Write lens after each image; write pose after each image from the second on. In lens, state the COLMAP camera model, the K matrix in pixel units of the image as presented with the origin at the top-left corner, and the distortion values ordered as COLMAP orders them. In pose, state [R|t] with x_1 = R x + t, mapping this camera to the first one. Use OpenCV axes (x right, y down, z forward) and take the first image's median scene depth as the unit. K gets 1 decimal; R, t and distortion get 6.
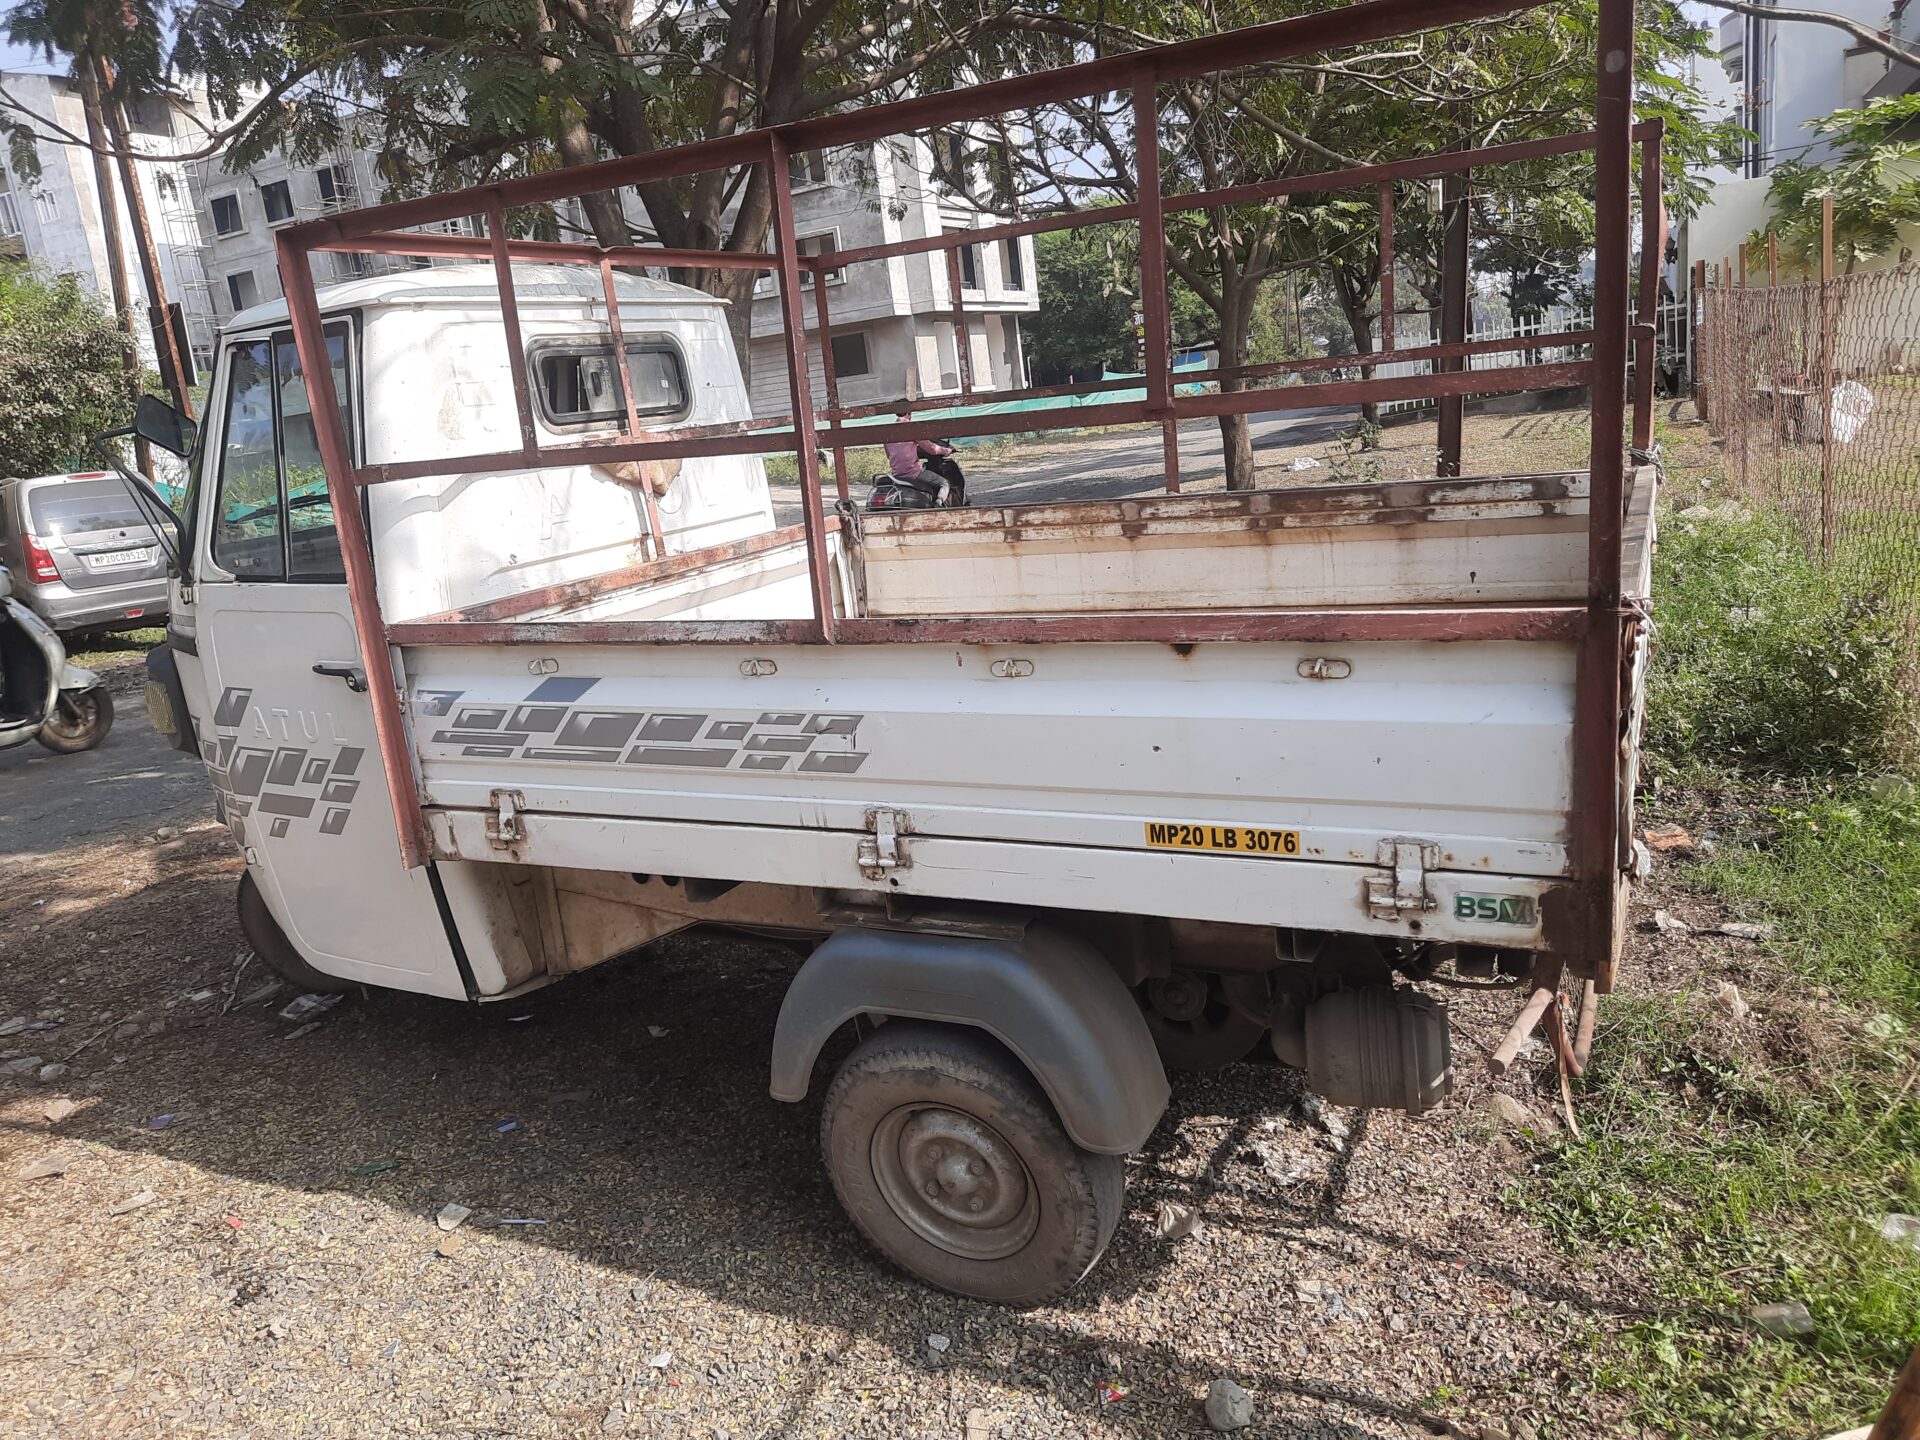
lens RADIAL K [[1417.2, 0, 949.5], [0, 1417.2, 718.6], [0, 0, 1]] dist [0.059798, -0.054701]
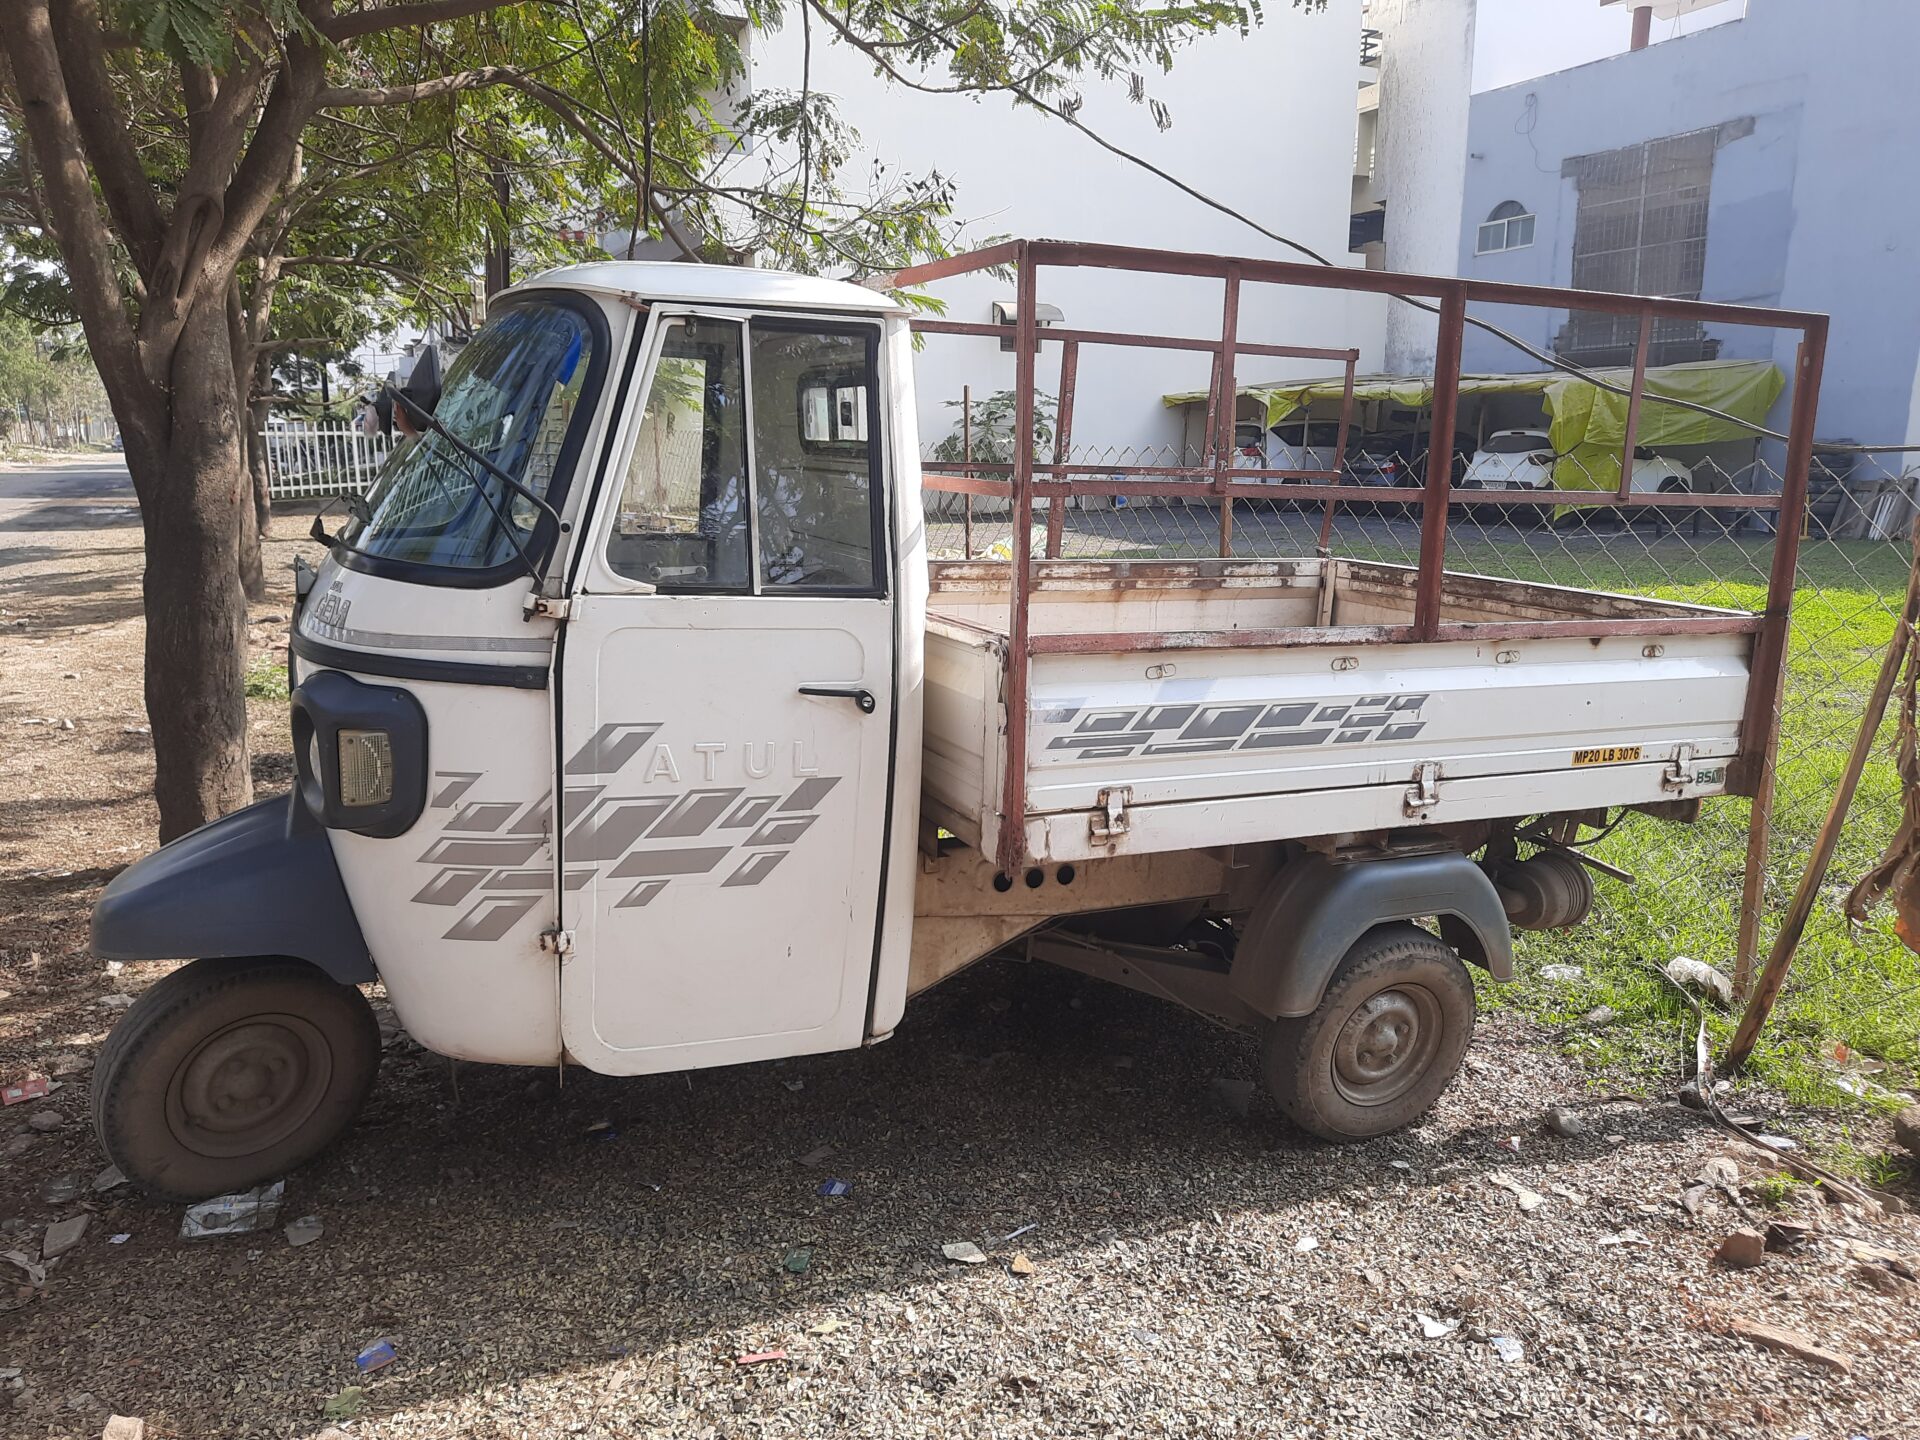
lens RADIAL K [[1417.2, 0, 949.5], [0, 1417.2, 718.6], [0, 0, 1]] dist [0.059798, -0.054701]
pose [[0.620755, -0.027788, 0.783512, -1.228870], [0.087480, 0.995586, -0.033999, 0.023490], [-0.779109, 0.089646, 0.620446, 0.423844]]
